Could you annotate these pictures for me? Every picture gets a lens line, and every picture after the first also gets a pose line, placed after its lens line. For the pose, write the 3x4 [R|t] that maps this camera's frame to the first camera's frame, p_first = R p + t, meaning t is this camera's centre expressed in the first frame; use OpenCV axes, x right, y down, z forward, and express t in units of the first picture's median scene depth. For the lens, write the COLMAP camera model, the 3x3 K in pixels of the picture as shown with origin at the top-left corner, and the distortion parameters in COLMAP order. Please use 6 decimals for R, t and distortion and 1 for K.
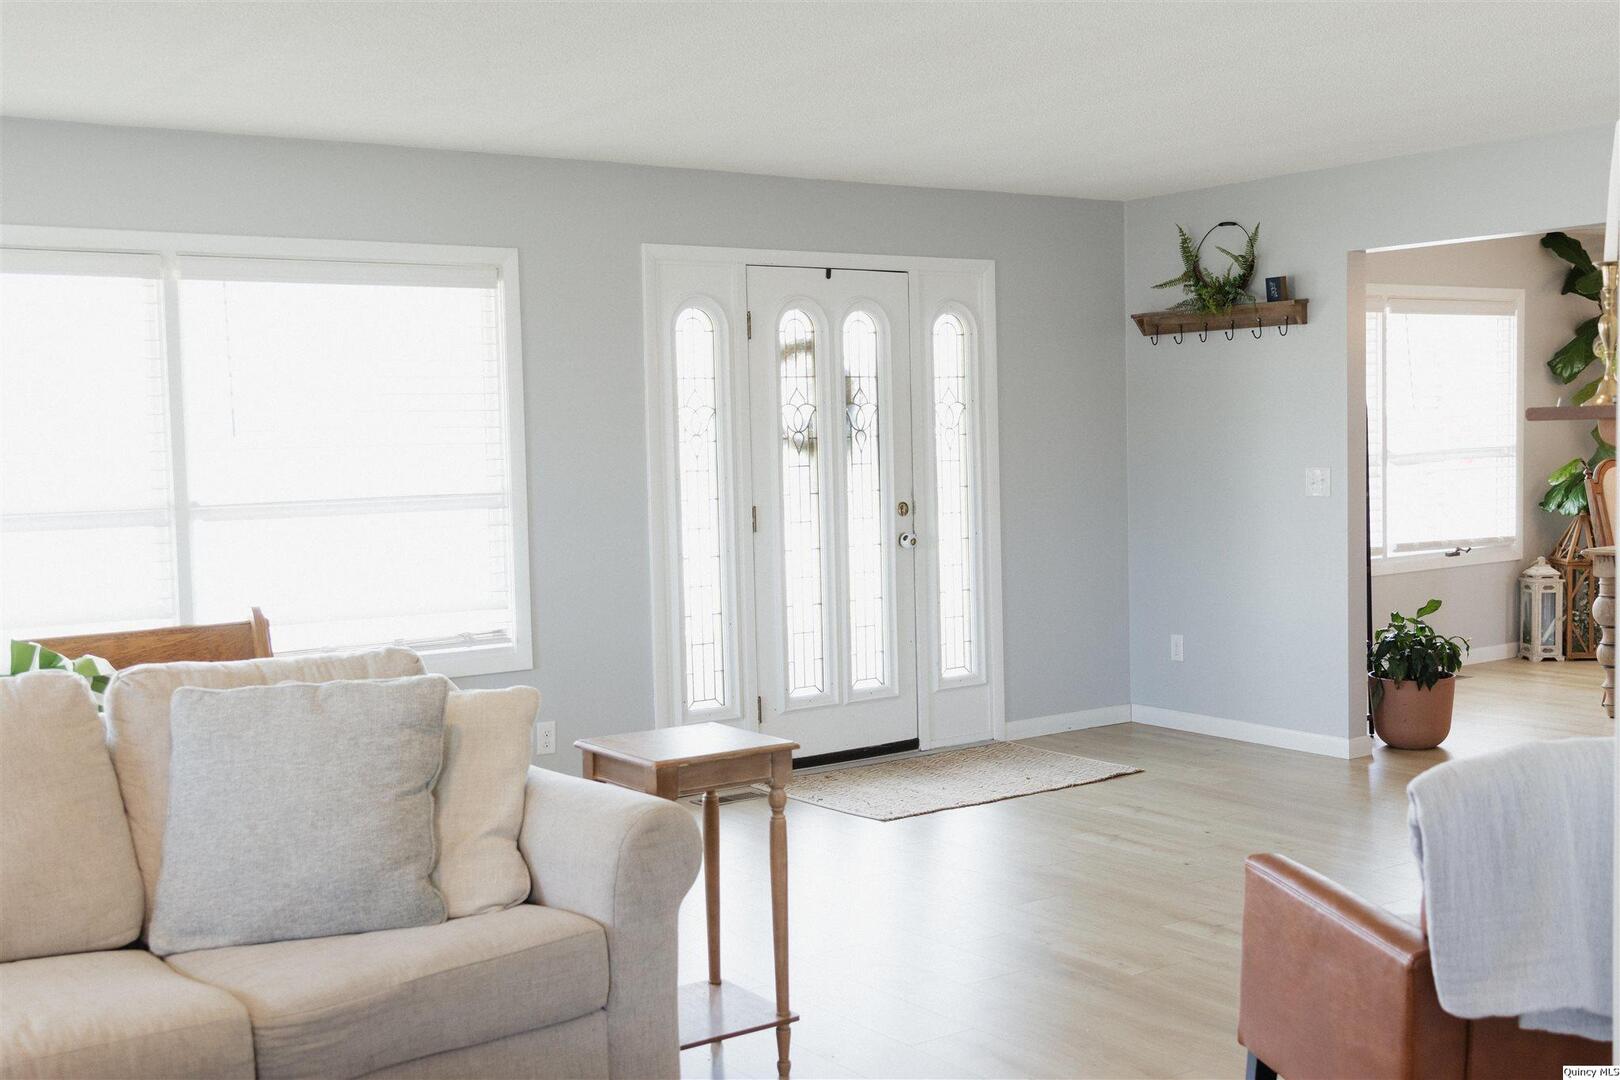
lens RADIAL K [[1752.3, 0, 810.0], [0, 1752.3, 540.0], [0, 0, 1]] dist [-0.018272, -0.029068]
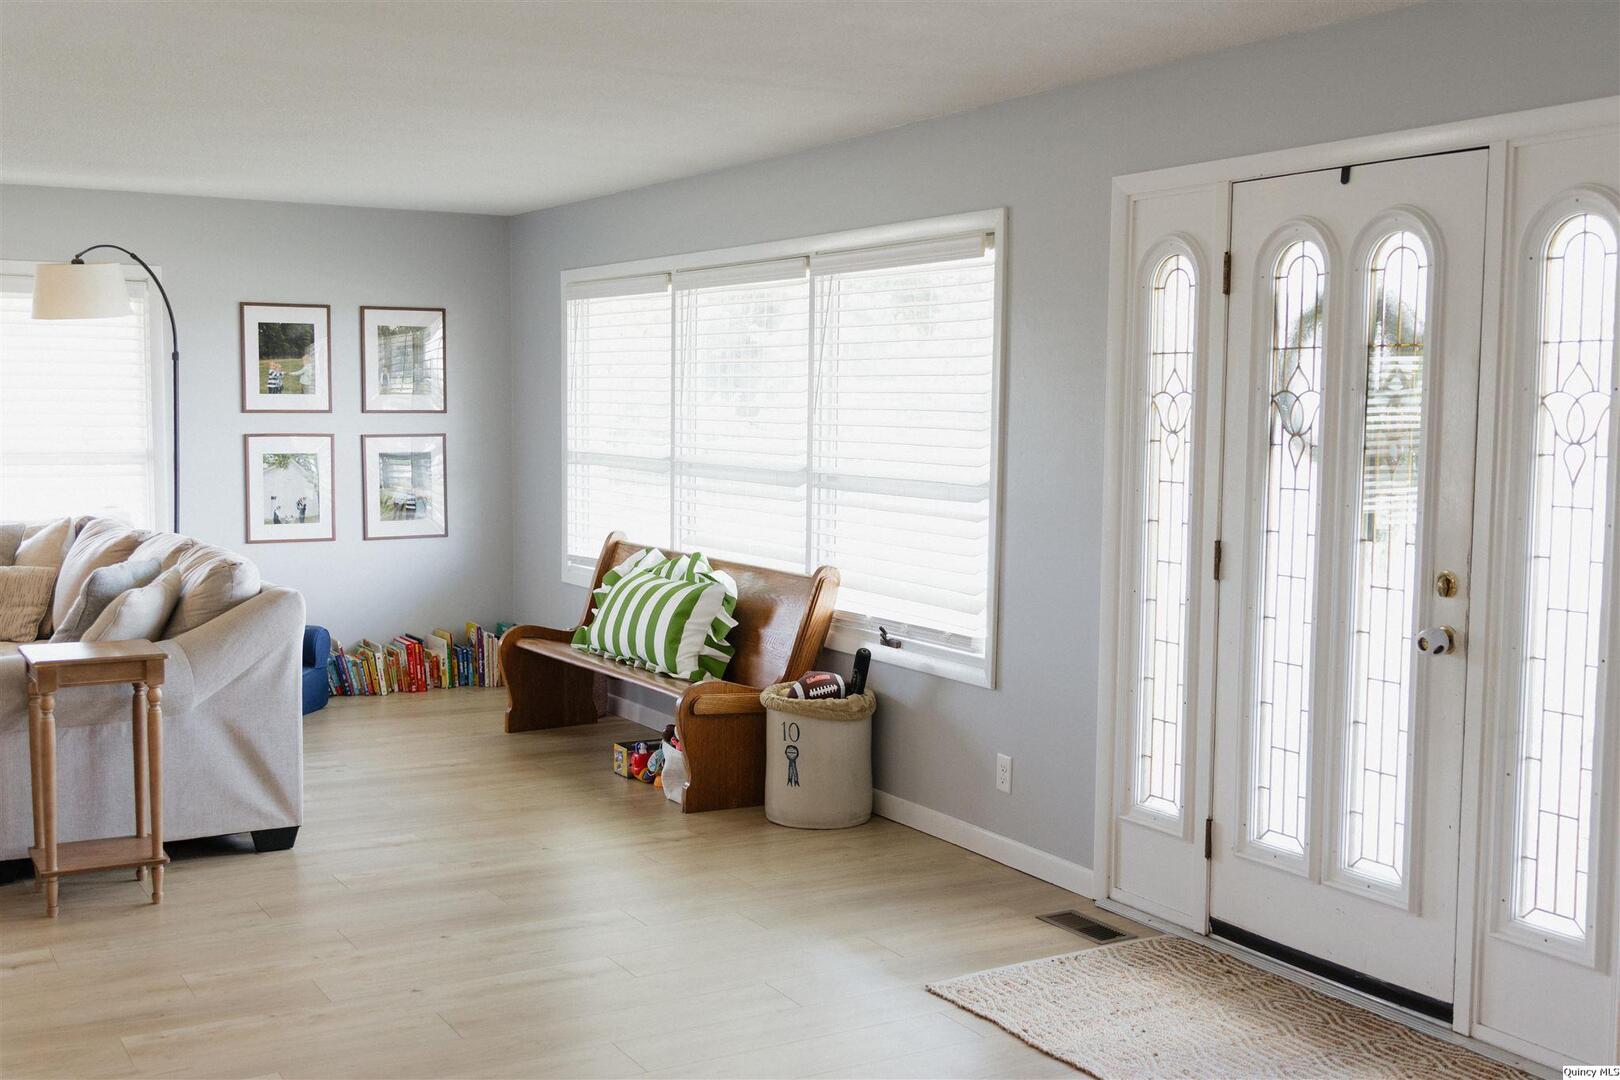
lens RADIAL K [[1752.3, 0, 810.0], [0, 1752.3, 540.0], [0, 0, 1]] dist [-0.018272, -0.029068]
pose [[-0.088724, 0.106689, -0.990326, 0.635407], [-0.066647, 0.991383, 0.112774, -0.083370], [0.993824, 0.076008, -0.080849, 0.876095]]
